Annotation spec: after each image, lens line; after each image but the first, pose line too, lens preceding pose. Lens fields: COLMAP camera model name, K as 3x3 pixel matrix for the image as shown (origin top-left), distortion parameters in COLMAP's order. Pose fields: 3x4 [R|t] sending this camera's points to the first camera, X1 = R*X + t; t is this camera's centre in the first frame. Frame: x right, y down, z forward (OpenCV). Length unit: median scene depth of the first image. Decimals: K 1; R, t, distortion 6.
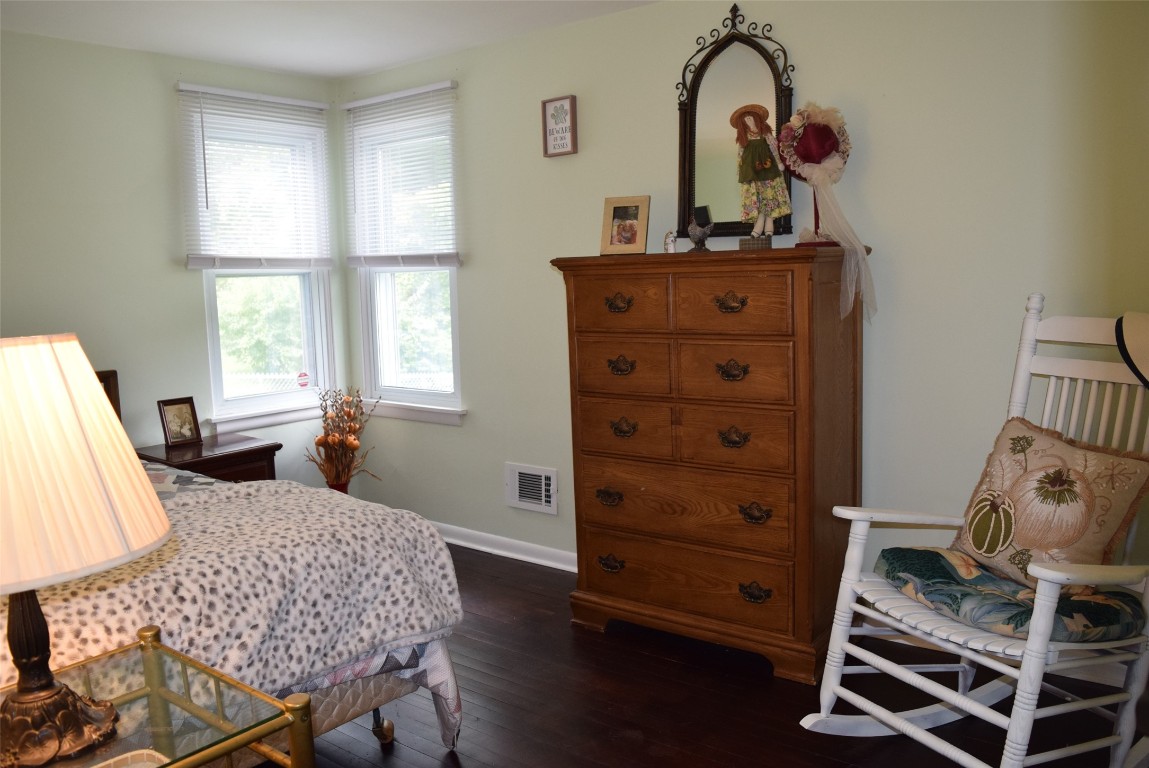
lens RADIAL K [[905.2, 0, 575.1], [0, 905.2, 386.0], [0, 0, 1]] dist [-0.094640, 0.022827]
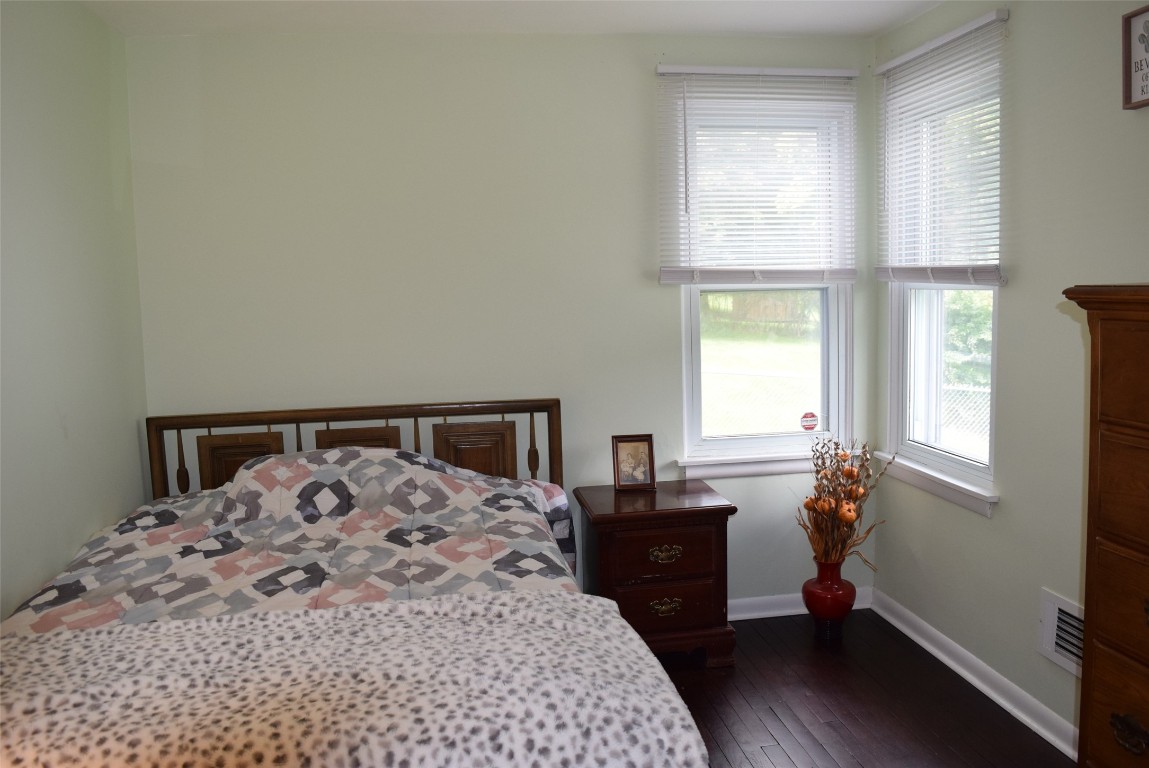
lens RADIAL K [[905.2, 0, 575.6], [0, 905.2, 385.1], [0, 0, 1]] dist [-0.094640, 0.022827]
pose [[0.724999, 0.081332, -0.683931, 0.101207], [-0.075852, 0.996392, 0.038082, -0.059962], [0.684561, 0.024268, 0.728552, 0.304025]]
